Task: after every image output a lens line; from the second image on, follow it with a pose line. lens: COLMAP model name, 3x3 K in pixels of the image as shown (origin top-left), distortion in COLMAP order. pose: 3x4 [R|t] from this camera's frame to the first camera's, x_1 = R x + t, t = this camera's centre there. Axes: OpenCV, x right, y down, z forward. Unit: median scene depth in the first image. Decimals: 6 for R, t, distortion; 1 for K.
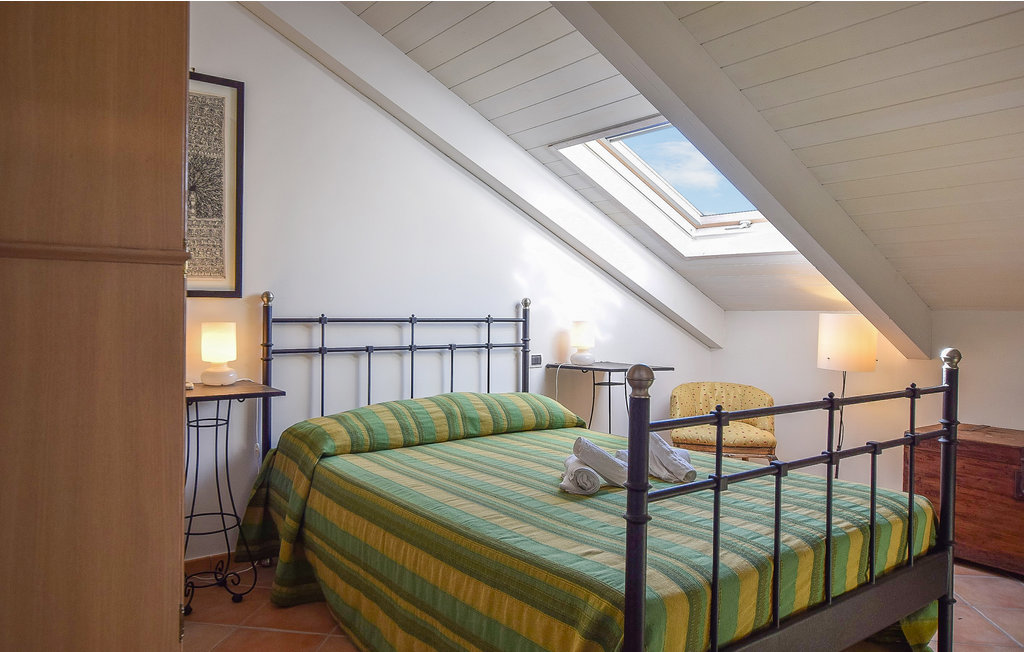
lens RADIAL K [[689.7, 0, 513.1], [0, 689.7, 319.8], [0, 0, 1]] dist [-0.002320, -0.000575]
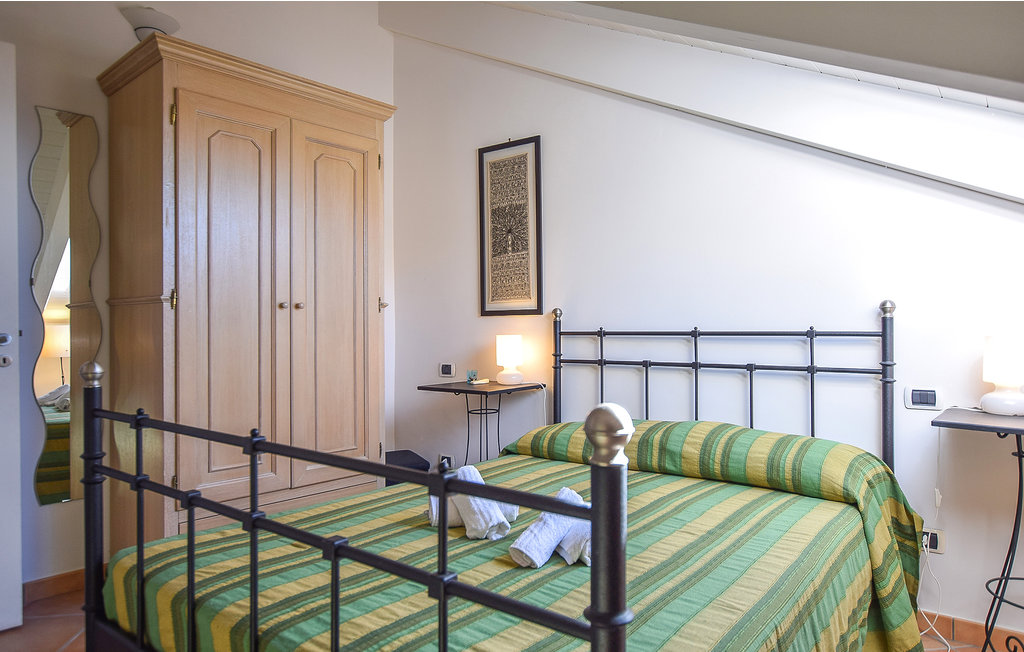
lens RADIAL K [[689.7, 0, 513.2], [0, 689.7, 330.0], [0, 0, 1]] dist [-0.002320, -0.000575]
pose [[0.245216, -0.004244, -0.969459, 0.736750], [-0.002700, 0.999984, -0.005061, 0.001288], [0.969465, 0.003858, 0.245200, 0.642447]]
